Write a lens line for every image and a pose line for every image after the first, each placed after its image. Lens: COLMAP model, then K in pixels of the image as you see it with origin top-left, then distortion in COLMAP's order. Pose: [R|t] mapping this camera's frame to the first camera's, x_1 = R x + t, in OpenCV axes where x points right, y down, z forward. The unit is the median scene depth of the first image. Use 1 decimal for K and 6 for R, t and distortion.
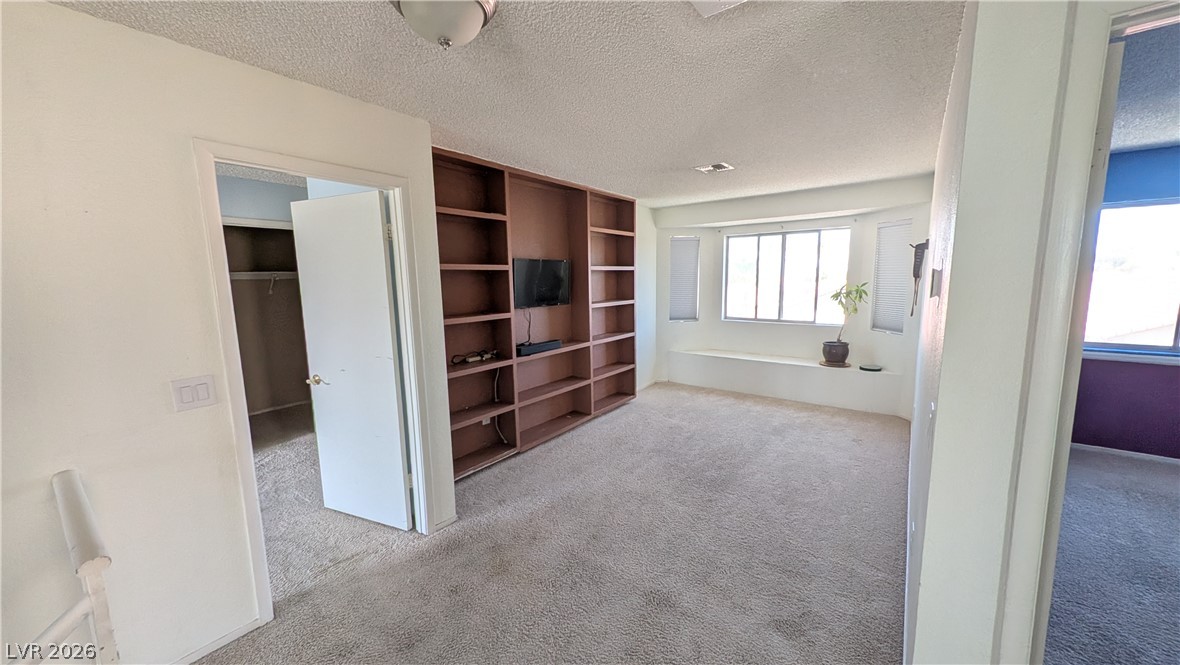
lens RADIAL K [[423.9, 0, 593.1], [0, 423.9, 331.2], [0, 0, 1]] dist [0.006092, -0.000526]
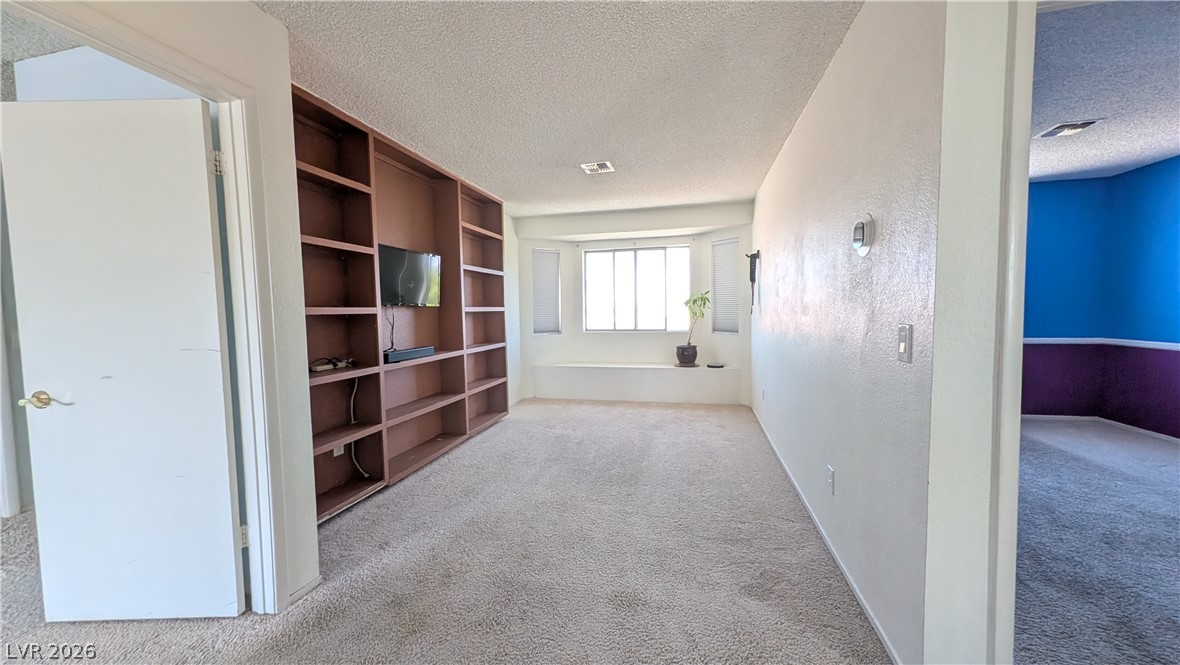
lens RADIAL K [[423.9, 0, 593.1], [0, 423.9, 331.2], [0, 0, 1]] dist [0.006092, -0.000526]
pose [[0.916167, -0.019338, 0.400330, -0.126253], [0.053006, 0.995908, -0.073197, 0.072963], [-0.397276, 0.088280, 0.913443, 0.095605]]
